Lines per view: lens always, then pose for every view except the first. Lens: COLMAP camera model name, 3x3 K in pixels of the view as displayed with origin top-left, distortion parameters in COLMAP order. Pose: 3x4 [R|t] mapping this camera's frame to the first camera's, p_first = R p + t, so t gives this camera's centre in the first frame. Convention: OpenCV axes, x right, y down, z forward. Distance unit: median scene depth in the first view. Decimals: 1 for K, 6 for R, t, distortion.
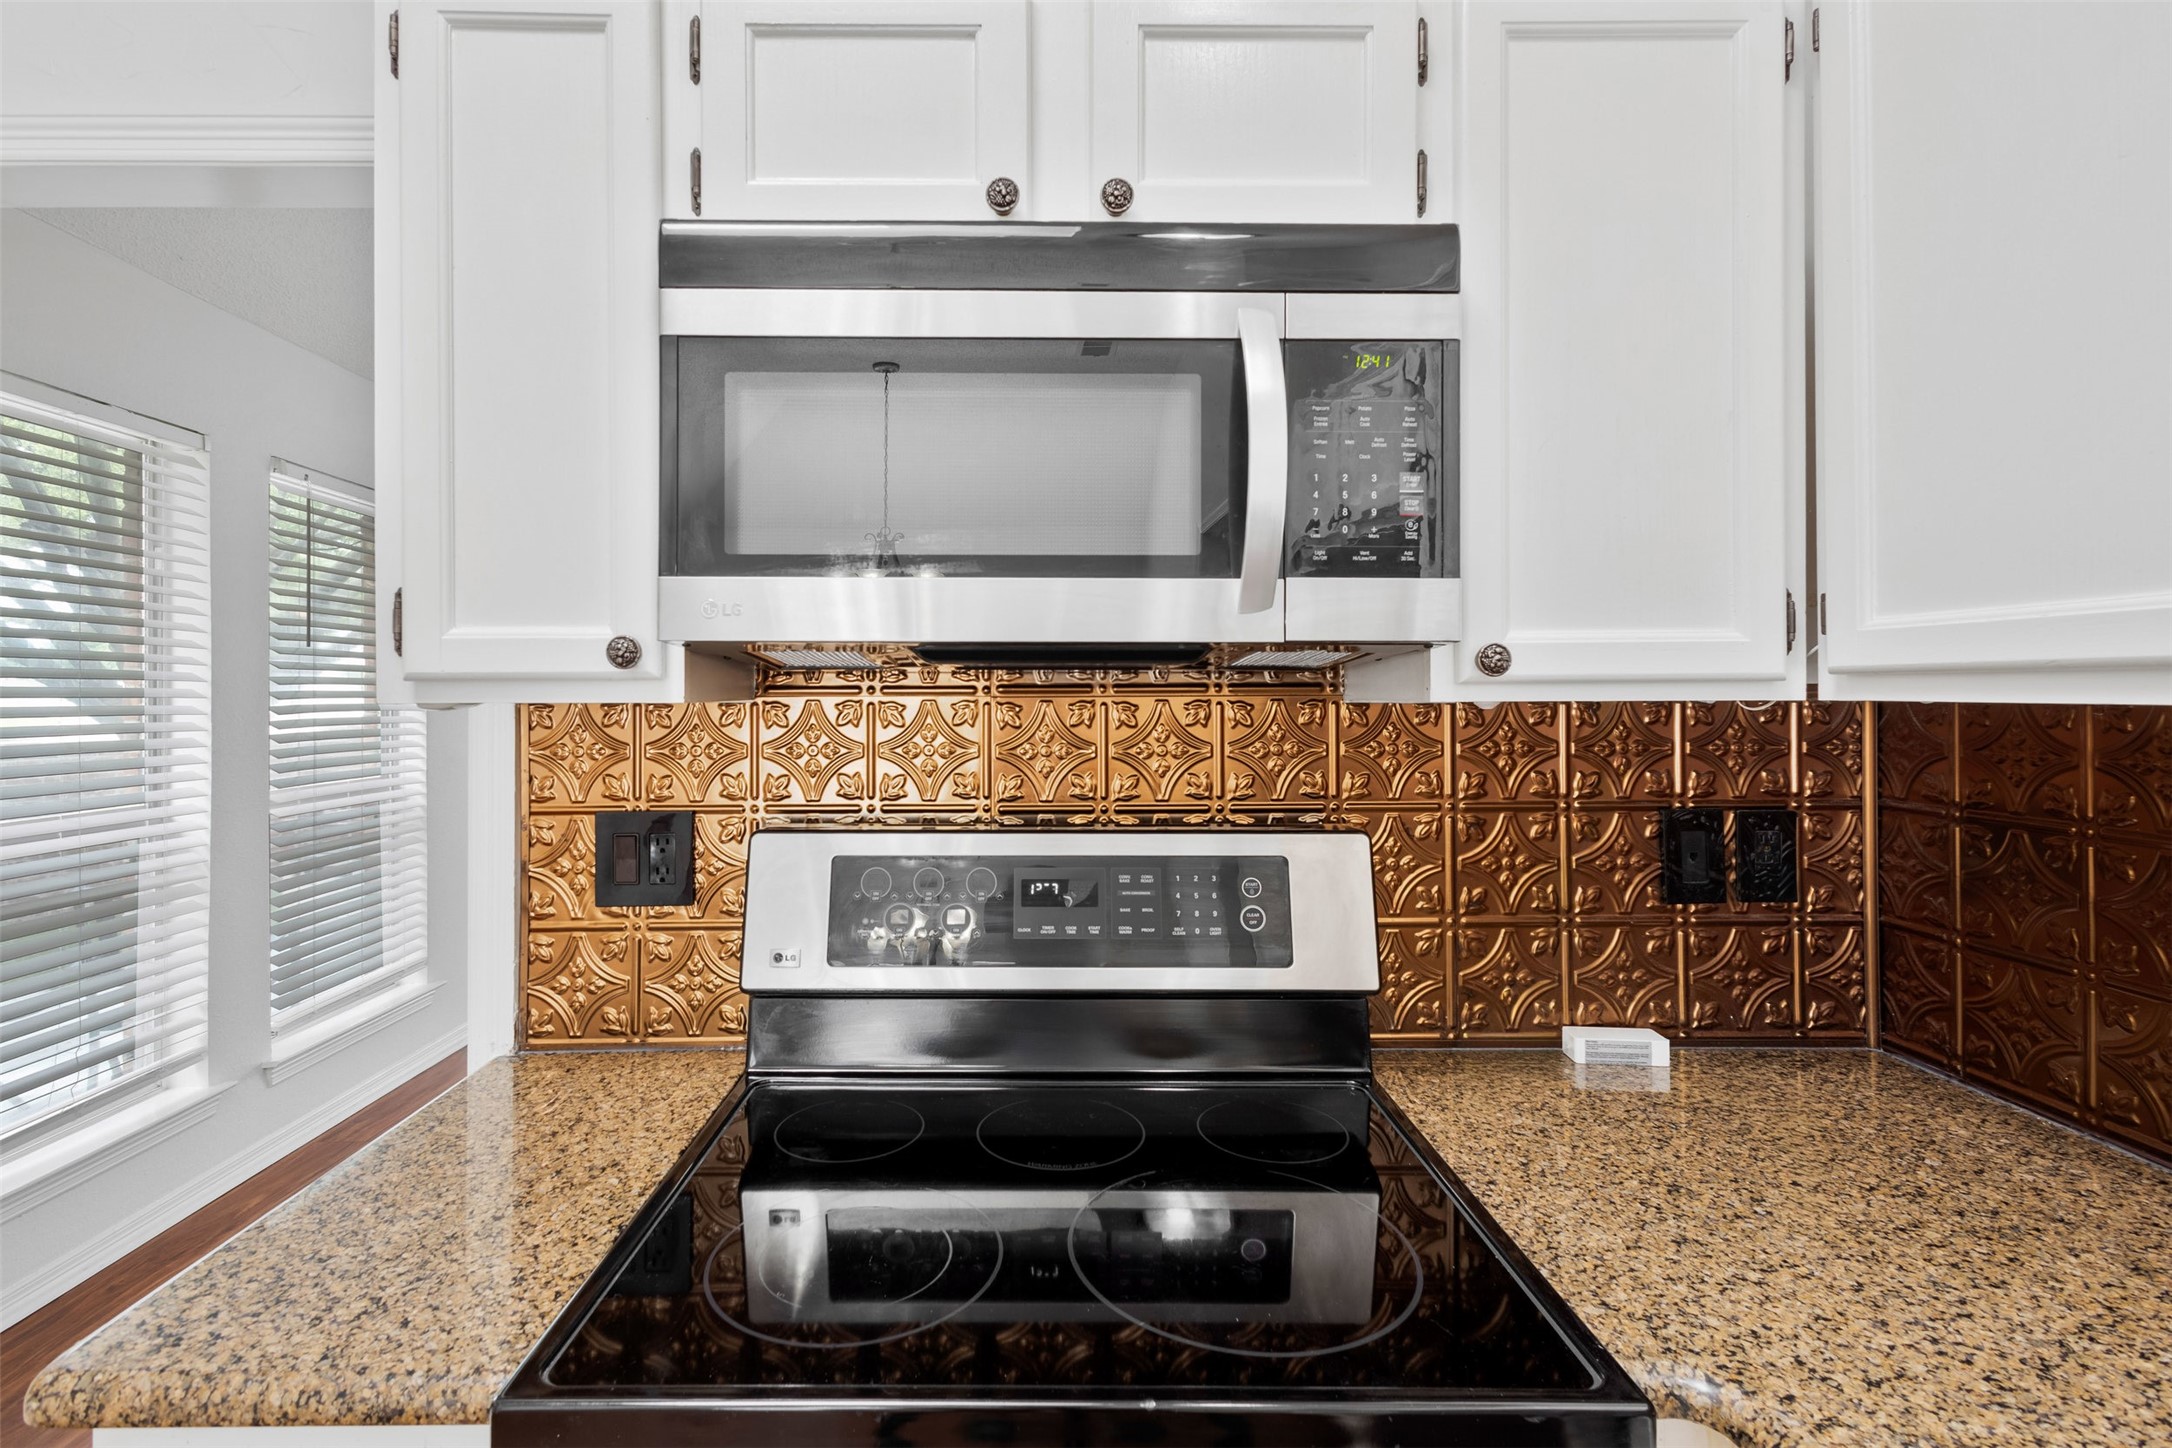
lens RADIAL K [[1033.8, 0, 1051.3], [0, 1033.8, 693.5], [0, 0, 1]] dist [0.003228, 0.000315]
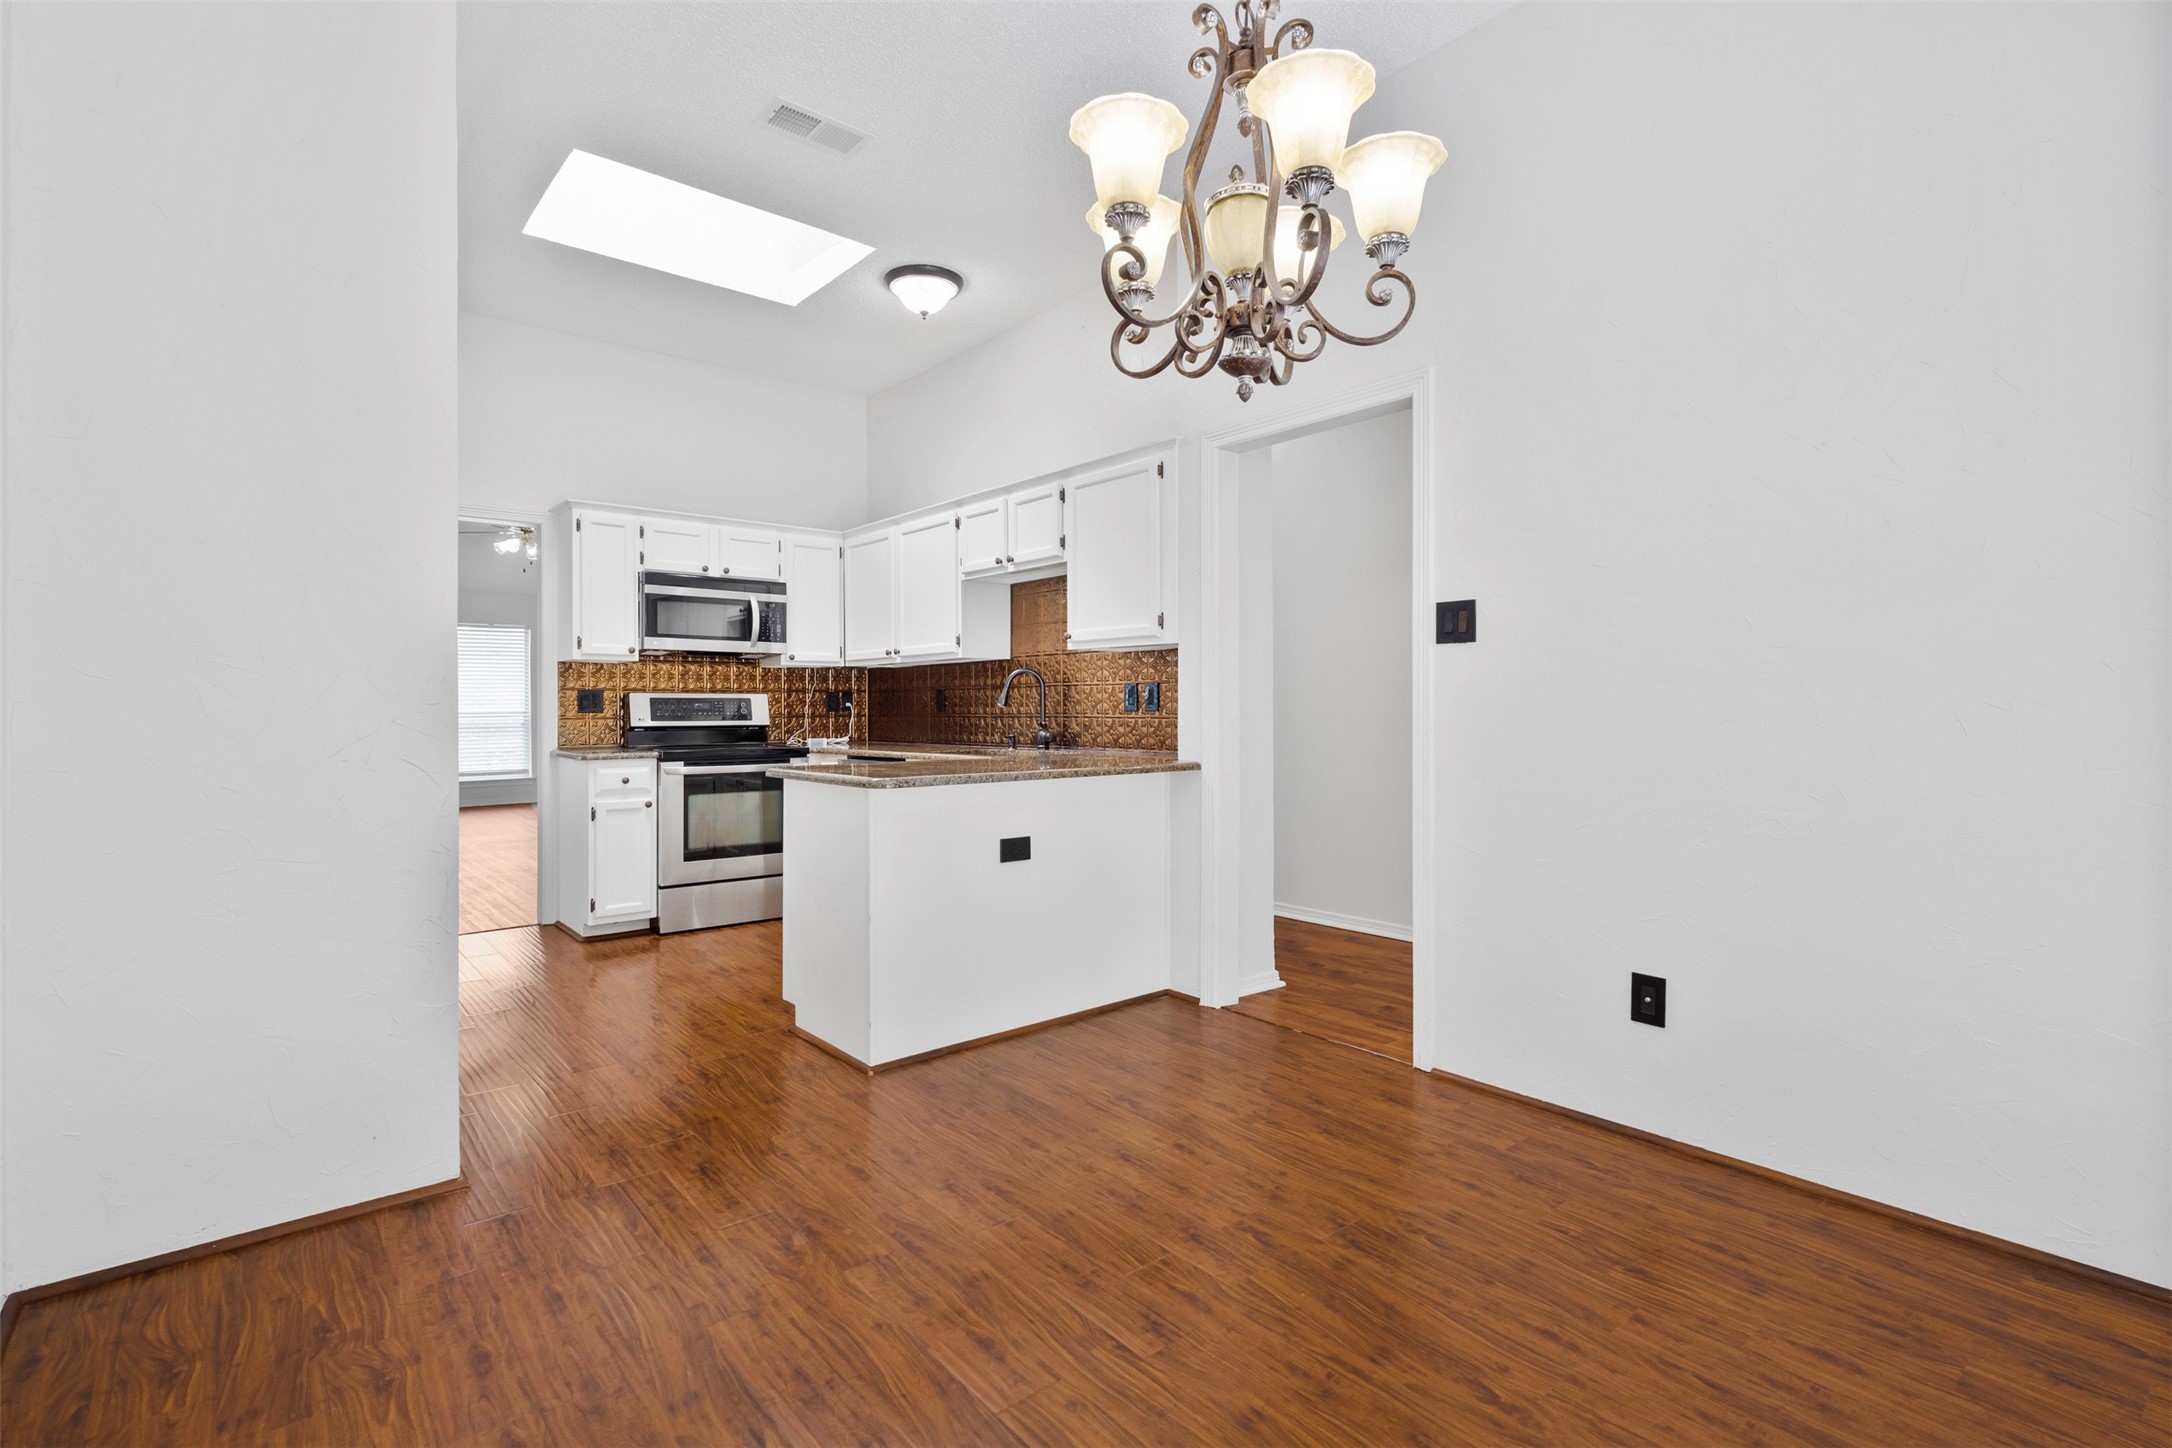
lens RADIAL K [[994.3, 0, 1087.2], [0, 994.3, 707.4], [0, 0, 1]] dist [0.004225, 0.000296]
pose [[0.775778, 0.000053, 0.631006, -1.476430], [0.002516, 0.999992, -0.003177, 0.220683], [-0.631001, 0.004052, 0.775771, -3.572004]]
